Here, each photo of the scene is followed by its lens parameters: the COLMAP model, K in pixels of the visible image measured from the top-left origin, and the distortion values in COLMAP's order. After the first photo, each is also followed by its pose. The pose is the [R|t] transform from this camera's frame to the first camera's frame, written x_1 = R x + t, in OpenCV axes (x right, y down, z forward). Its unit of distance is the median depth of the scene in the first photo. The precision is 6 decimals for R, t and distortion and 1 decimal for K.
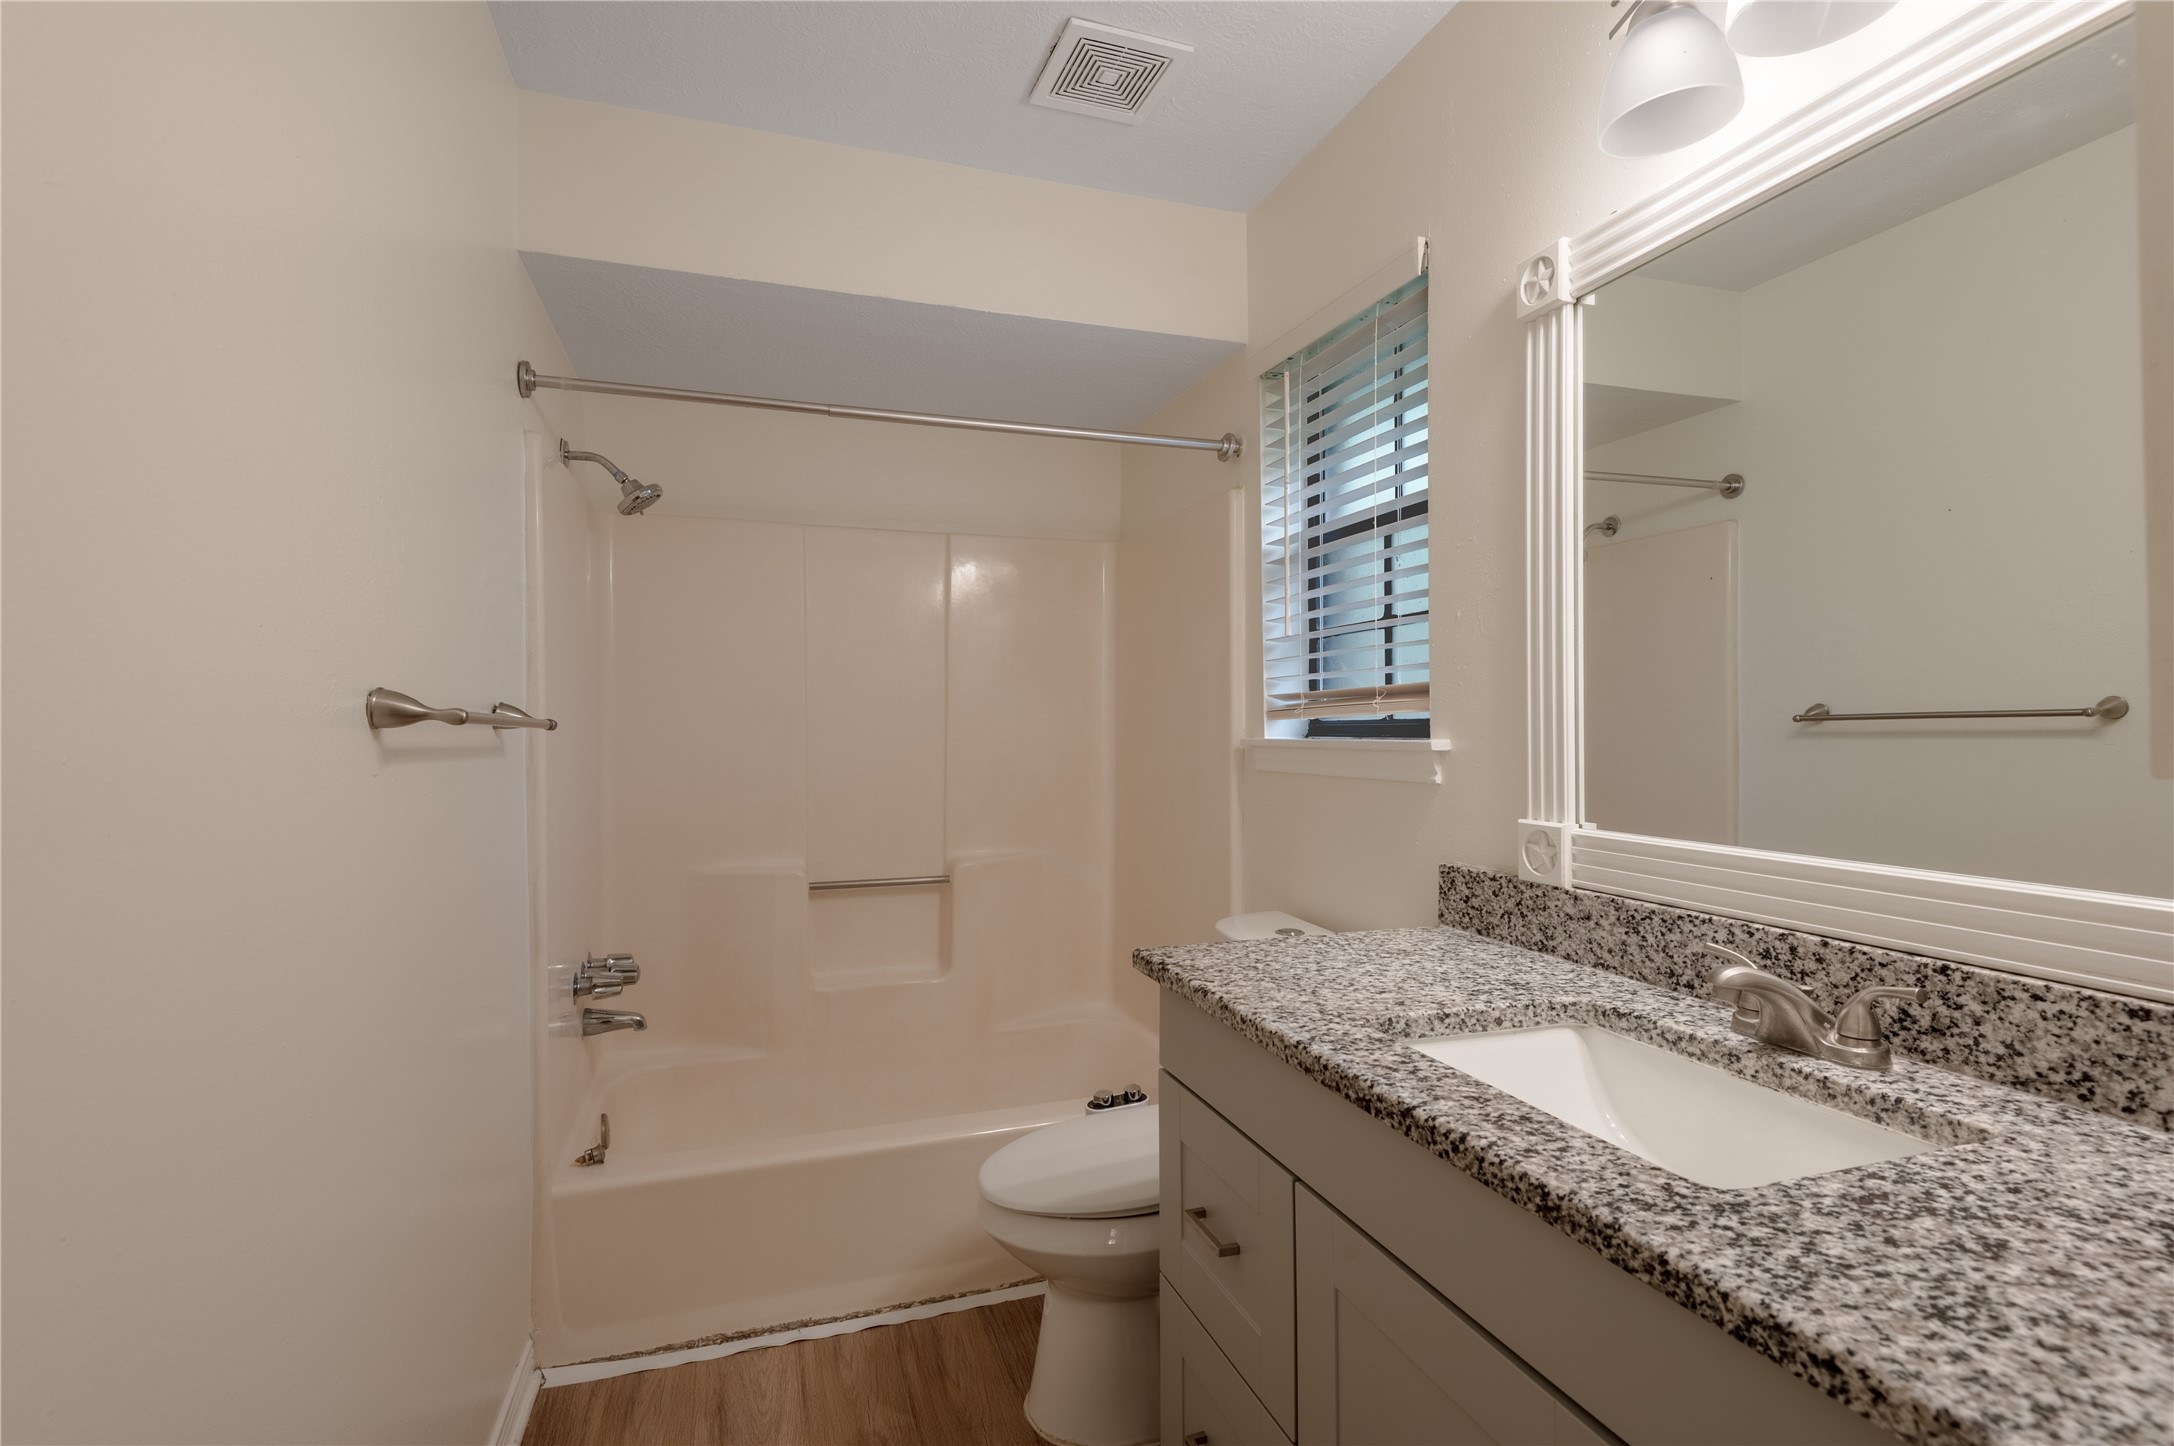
lens RADIAL K [[999.4, 0, 1091.7], [0, 999.4, 730.5], [0, 0, 1]] dist [0.040341, -0.024528]
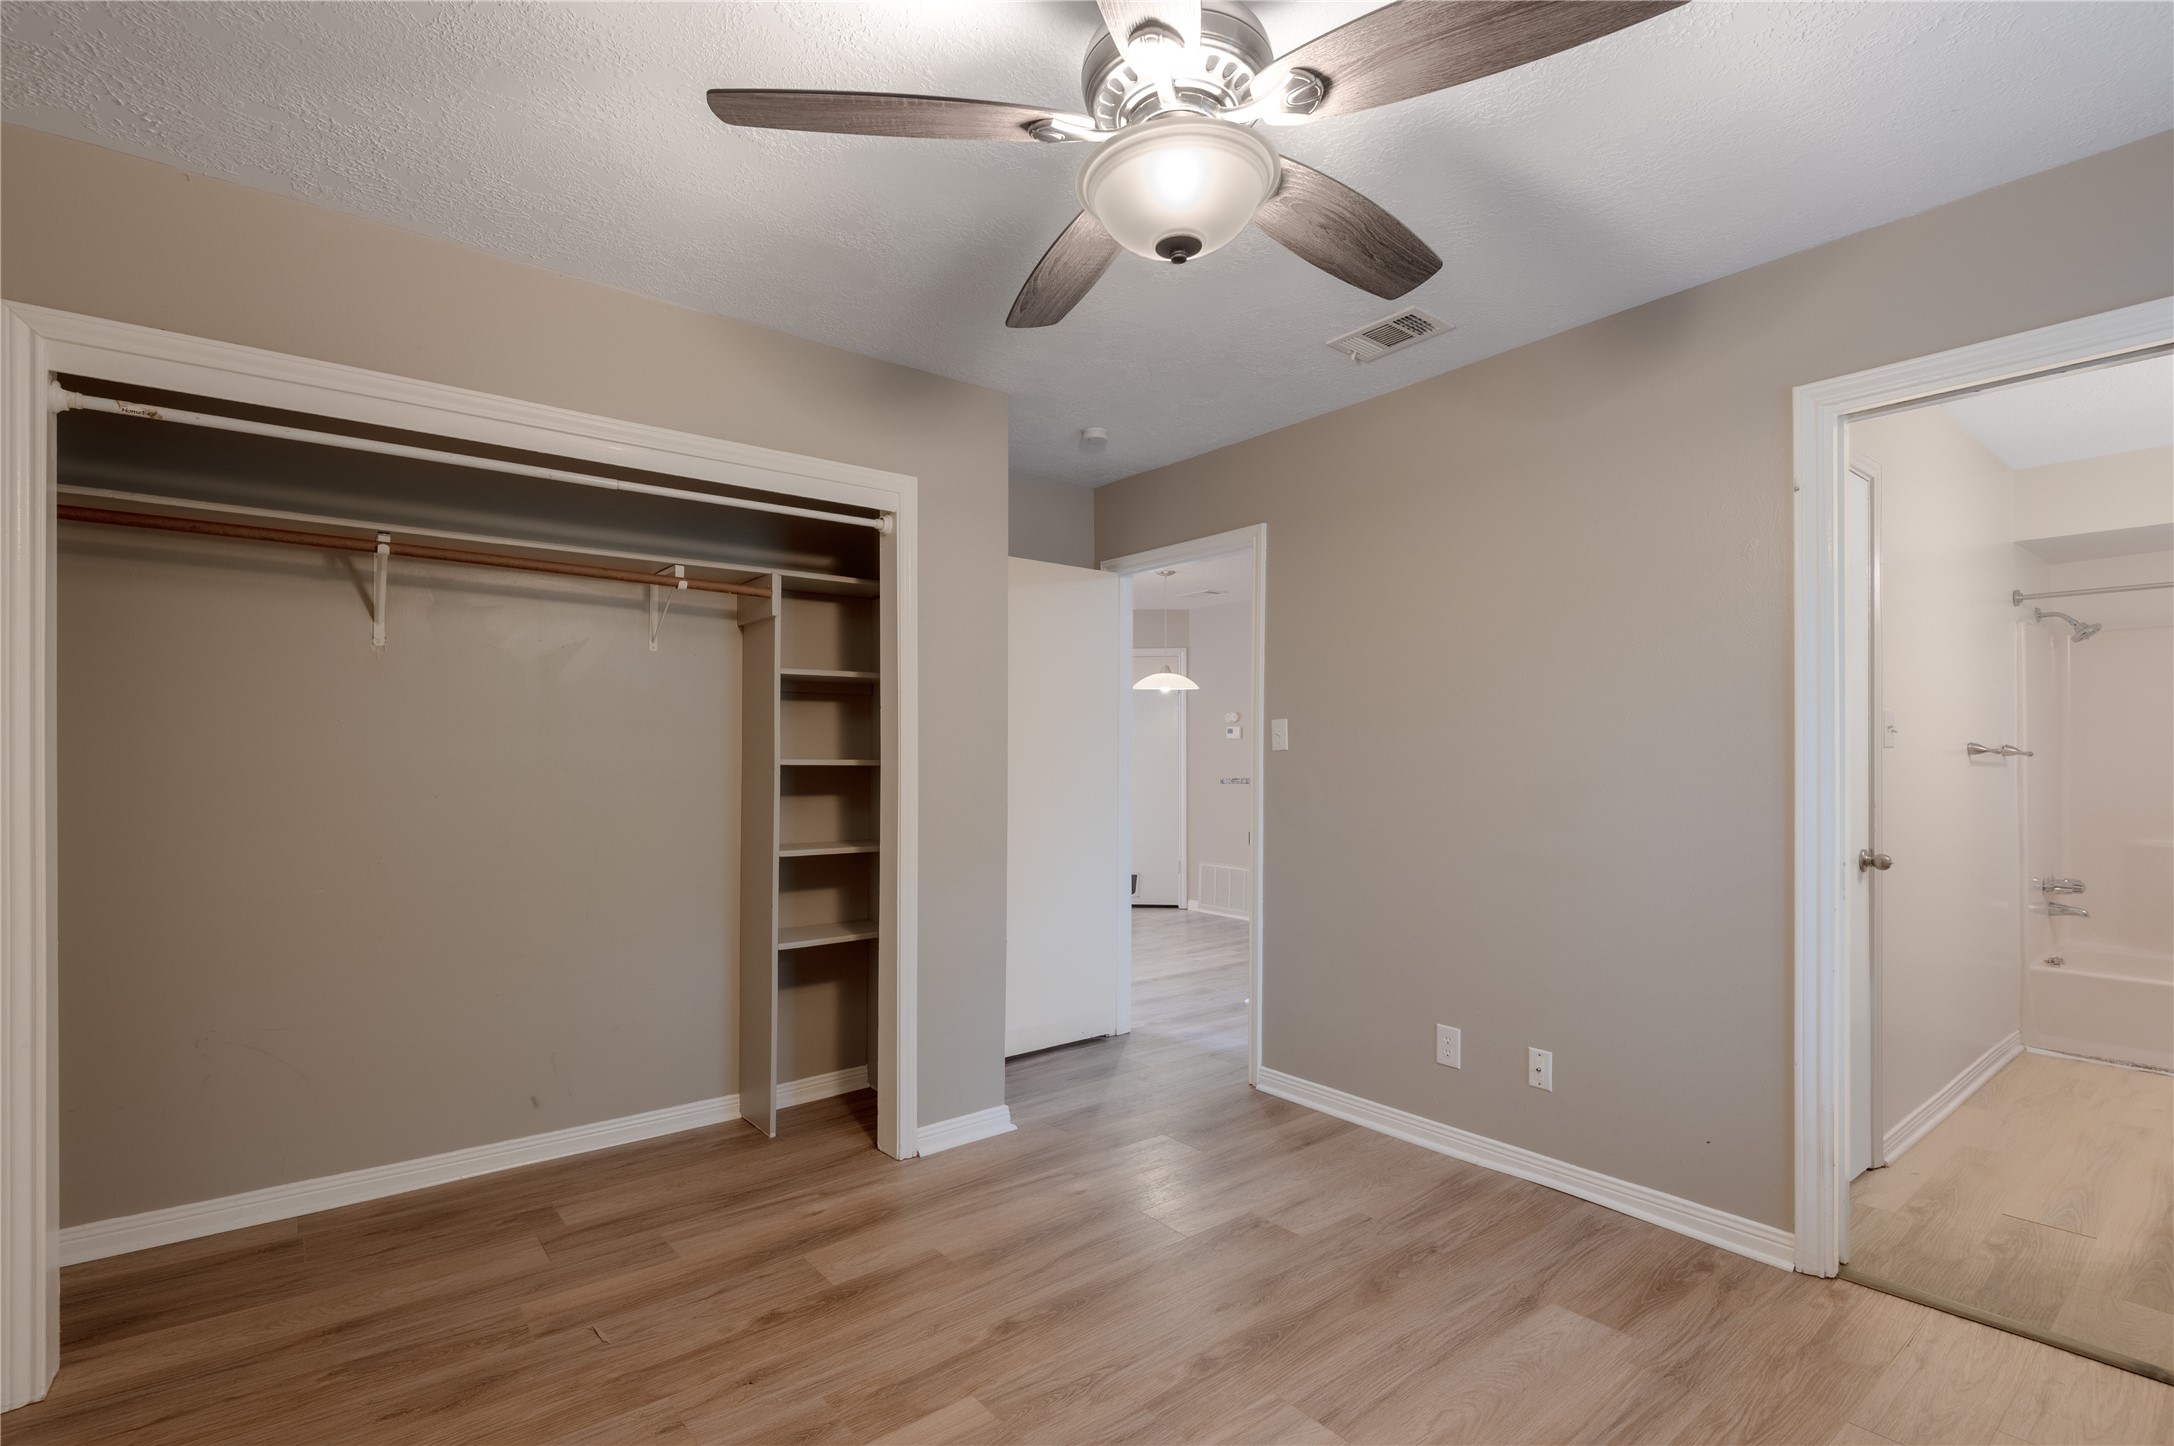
lens RADIAL K [[1021.0, 0, 1099.3], [0, 1021.0, 734.1], [0, 0, 1]] dist [0.044493, -0.030683]
pose [[0.343800, -0.008094, -0.939008, 0.878791], [-0.014123, 0.999805, -0.013789, 0.010369], [0.938937, 0.018002, 0.343619, -1.659635]]
